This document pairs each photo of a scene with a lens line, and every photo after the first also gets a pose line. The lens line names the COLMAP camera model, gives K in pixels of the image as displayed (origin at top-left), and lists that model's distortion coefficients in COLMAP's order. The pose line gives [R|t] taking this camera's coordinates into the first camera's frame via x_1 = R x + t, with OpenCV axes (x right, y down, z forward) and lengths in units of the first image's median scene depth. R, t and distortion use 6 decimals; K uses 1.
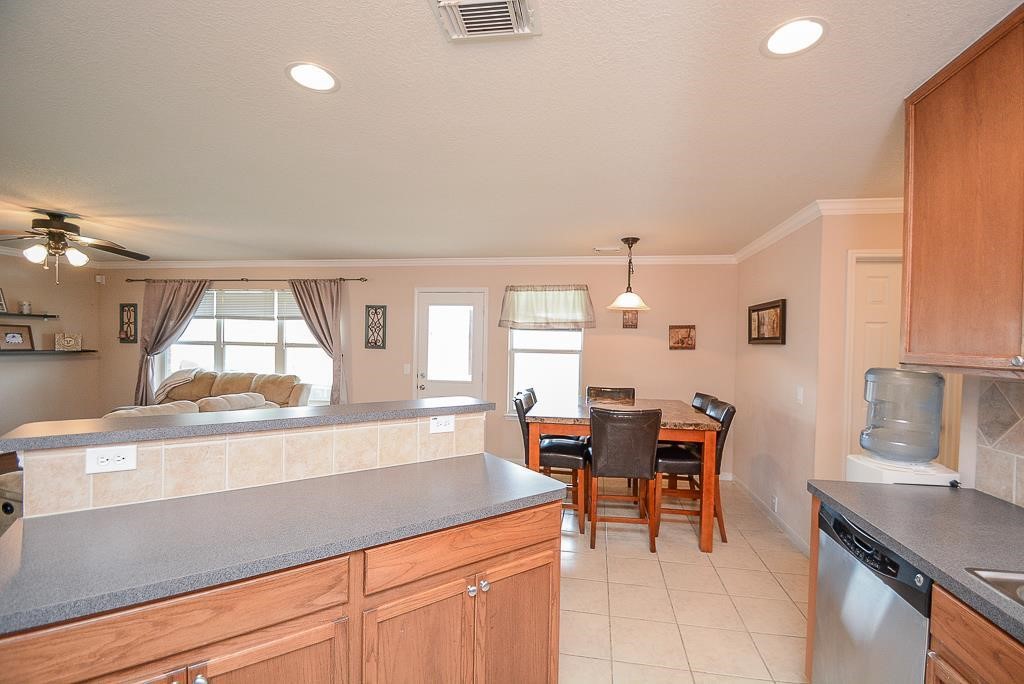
lens RADIAL K [[454.4, 0, 519.3], [0, 454.4, 346.7], [0, 0, 1]] dist [0.014210, -0.016054]
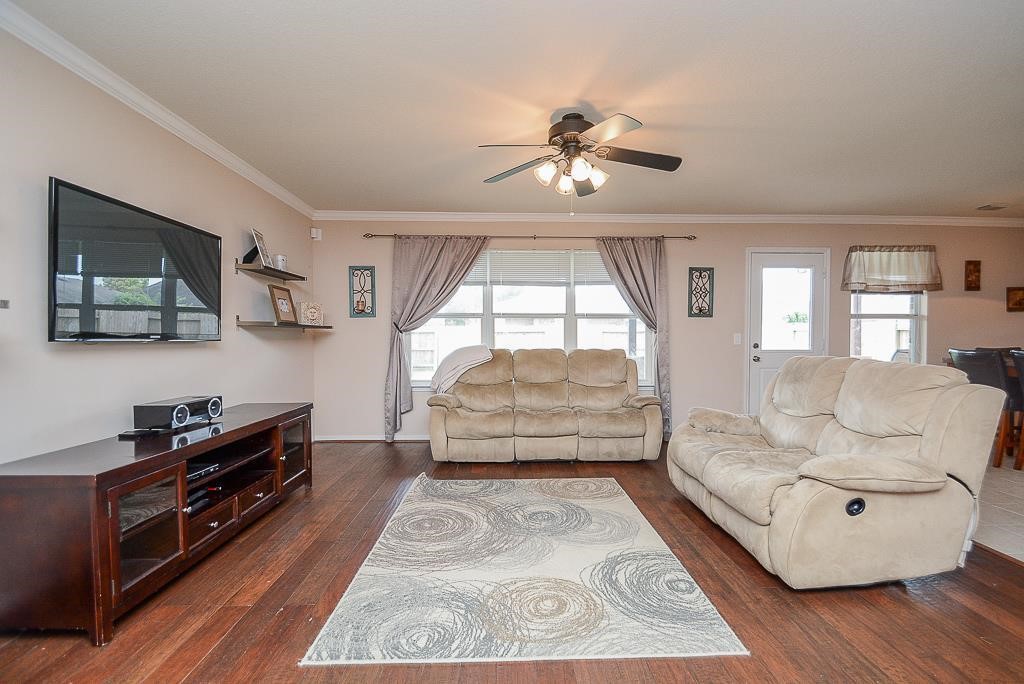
lens RADIAL K [[454.4, 0, 519.3], [0, 454.4, 346.7], [0, 0, 1]] dist [0.014210, -0.016054]
pose [[0.978889, -0.025790, 0.202759, -0.852030], [0.022939, 0.999602, 0.016400, 0.040104], [-0.203101, -0.011402, 0.979091, 0.208959]]
